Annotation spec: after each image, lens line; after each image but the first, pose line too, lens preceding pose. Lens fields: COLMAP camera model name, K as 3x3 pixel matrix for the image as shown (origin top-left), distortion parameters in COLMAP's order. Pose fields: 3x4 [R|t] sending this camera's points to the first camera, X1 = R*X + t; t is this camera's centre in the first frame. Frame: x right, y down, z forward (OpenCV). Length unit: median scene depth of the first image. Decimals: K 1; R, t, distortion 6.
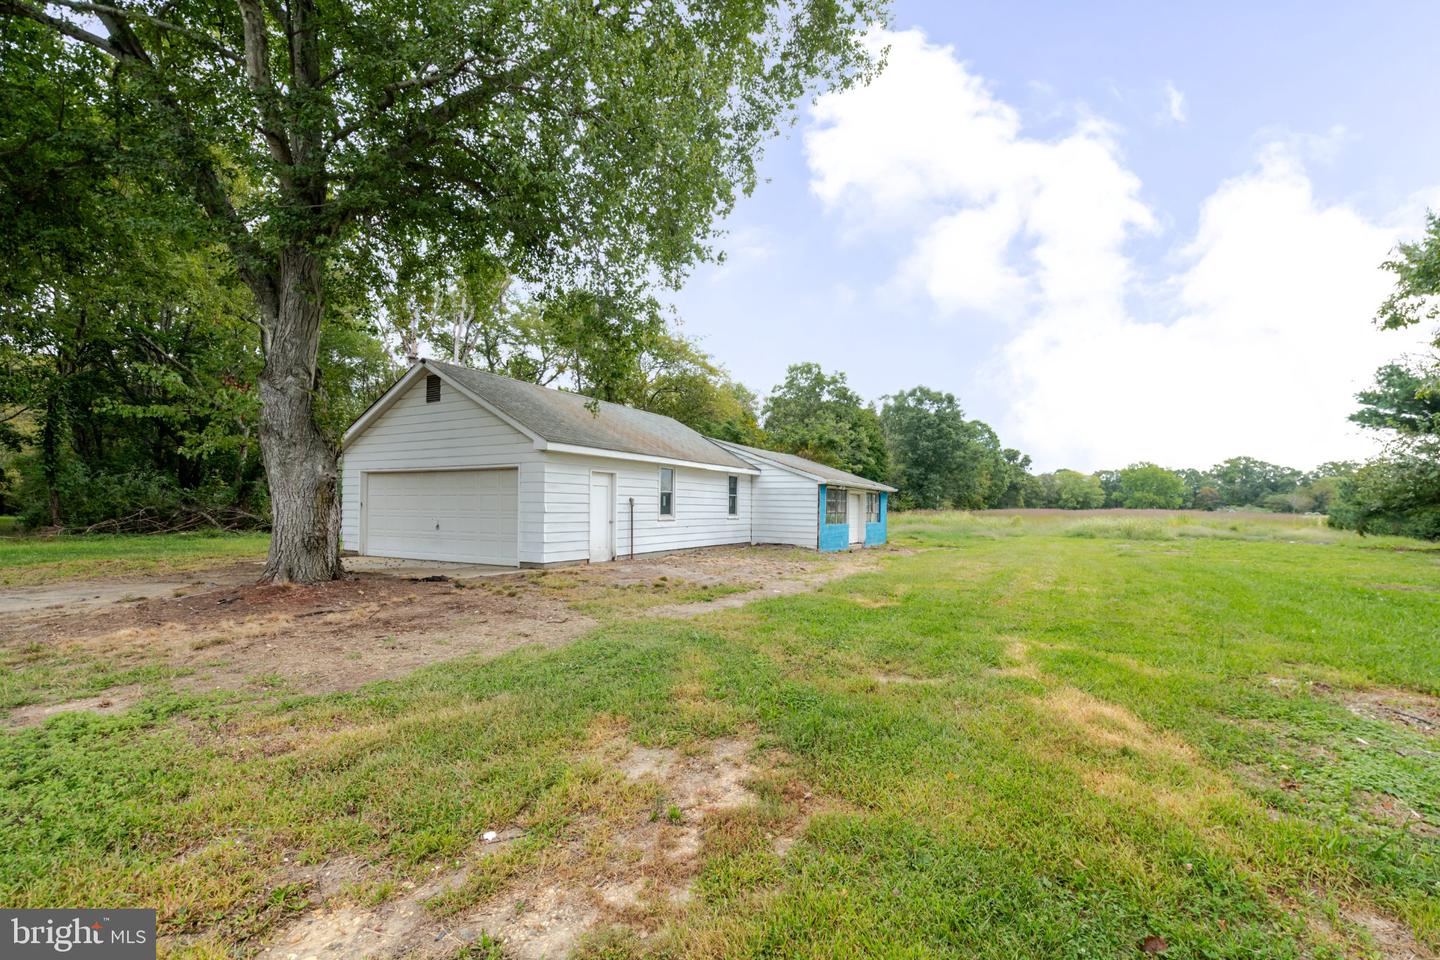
lens RADIAL K [[564.4, 0, 726.3], [0, 564.4, 500.1], [0, 0, 1]] dist [0.010573, -0.001385]
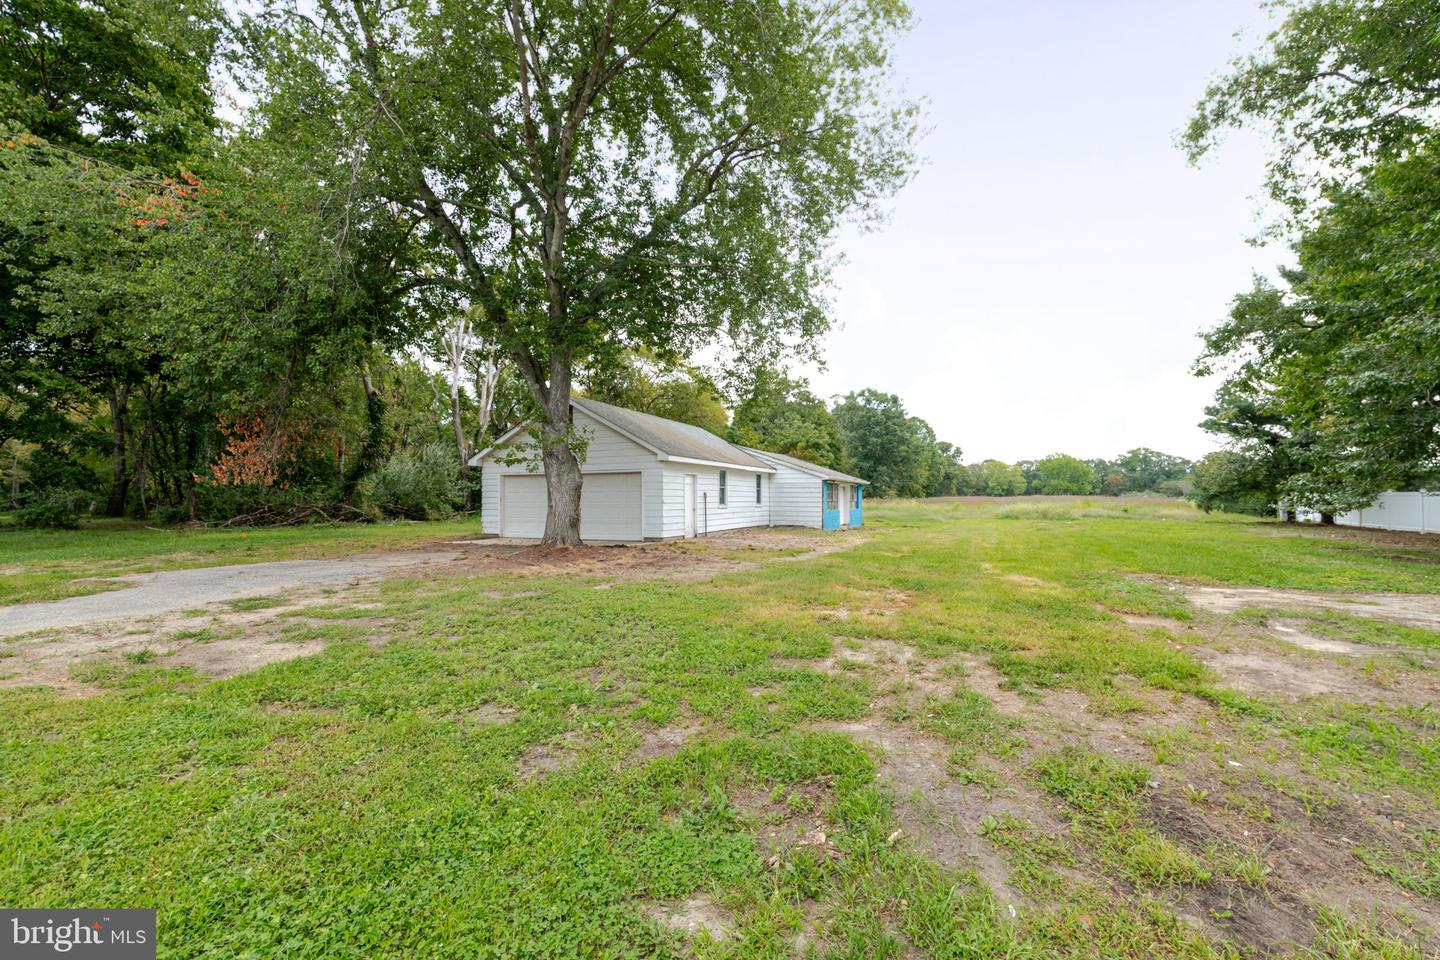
lens RADIAL K [[564.4, 0, 716.0], [0, 564.4, 492.5], [0, 0, 1]] dist [0.010573, -0.001385]
pose [[0.996088, -0.011943, 0.087552, -0.092661], [0.011737, 0.999927, 0.002869, -0.002250], [-0.087580, -0.001830, 0.996156, -0.137773]]
